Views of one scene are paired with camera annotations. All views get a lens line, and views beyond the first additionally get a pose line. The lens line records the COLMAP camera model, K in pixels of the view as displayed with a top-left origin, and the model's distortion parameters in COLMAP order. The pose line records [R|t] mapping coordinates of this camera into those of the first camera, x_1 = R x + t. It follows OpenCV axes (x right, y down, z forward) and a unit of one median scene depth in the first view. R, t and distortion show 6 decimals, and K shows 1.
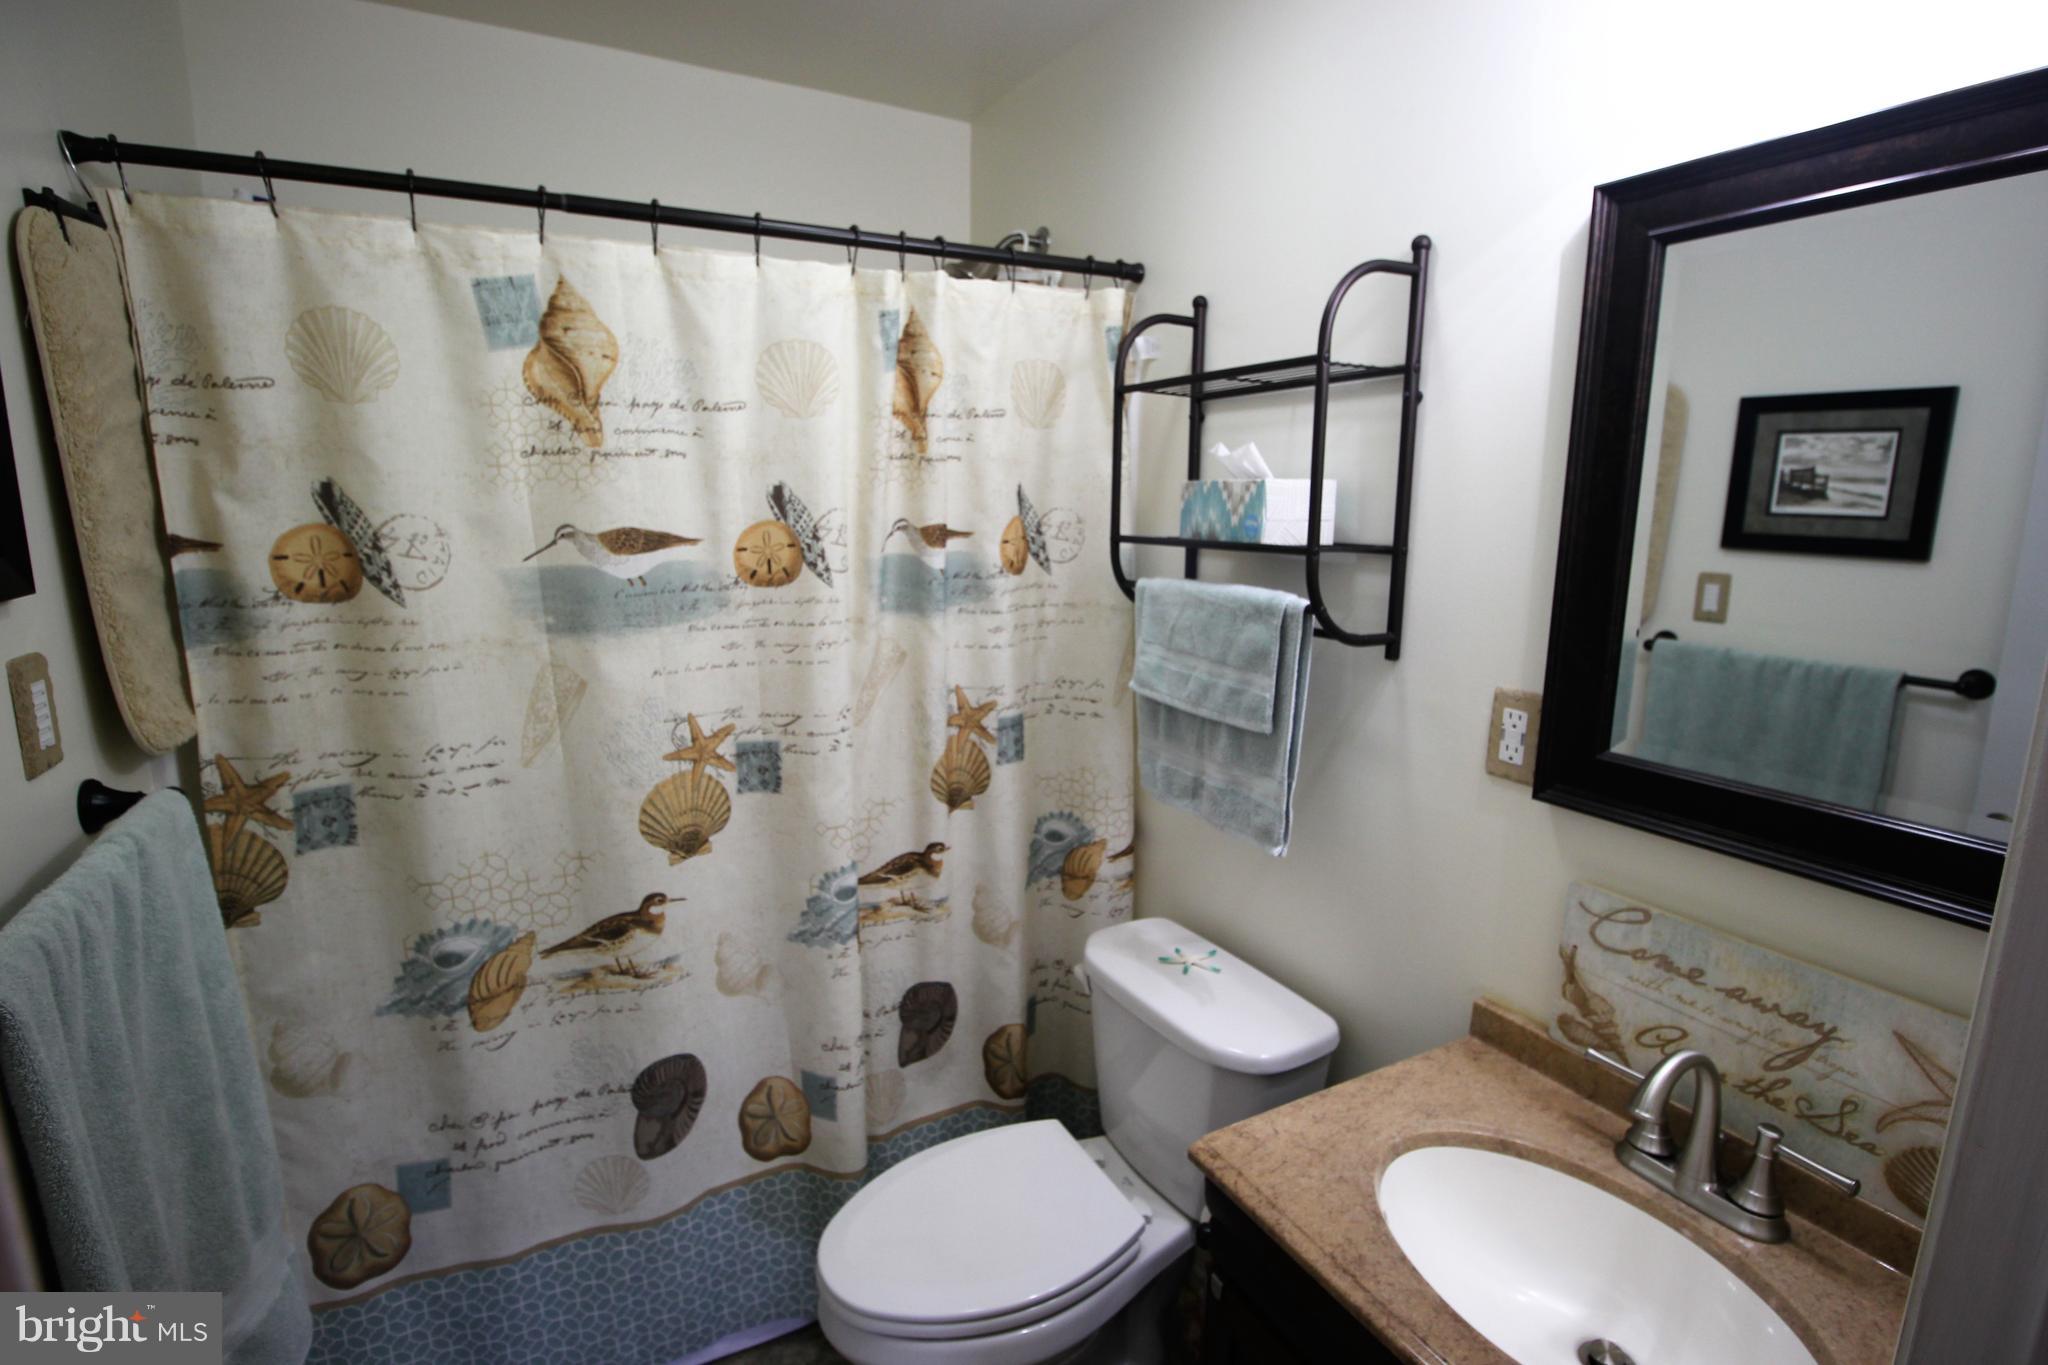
lens RADIAL K [[997.2, 0, 1042.8], [0, 997.2, 689.4], [0, 0, 1]] dist [-0.010579, -0.009735]
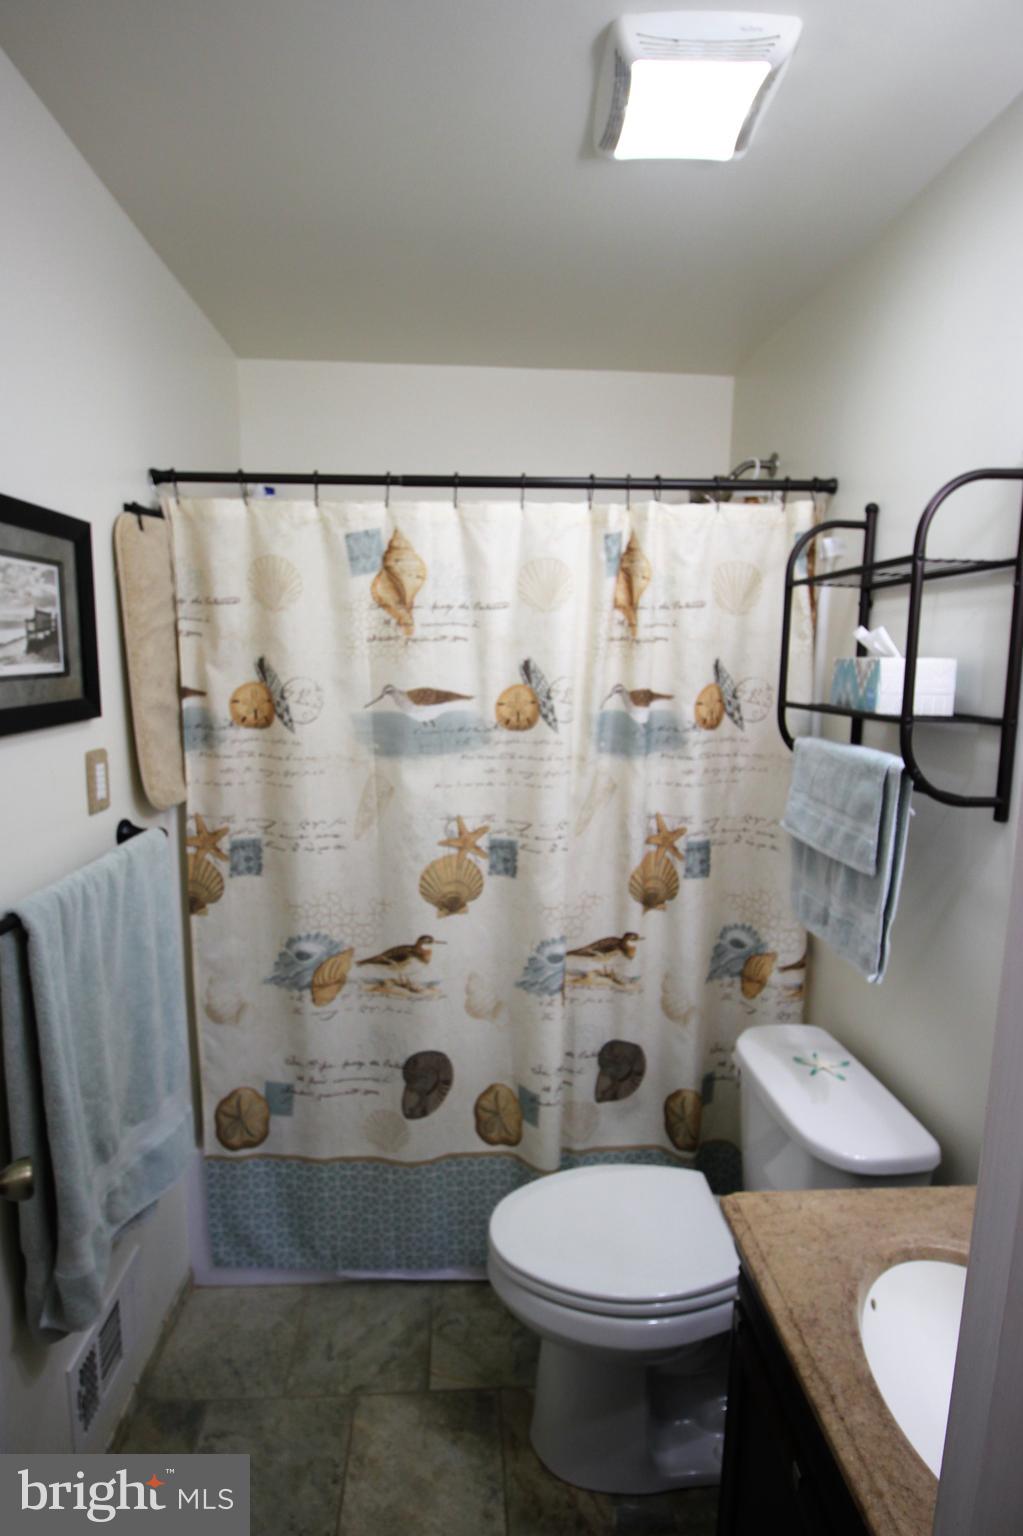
lens RADIAL K [[813.4, 0, 506.0], [0, 813.4, 770.8], [0, 0, 1]] dist [-0.012103, -0.004385]
pose [[0.894805, 0.064684, -0.441747, 0.240065], [-0.088122, 0.995572, -0.032721, -0.007986], [0.437674, 0.068207, 0.896543, -0.040573]]
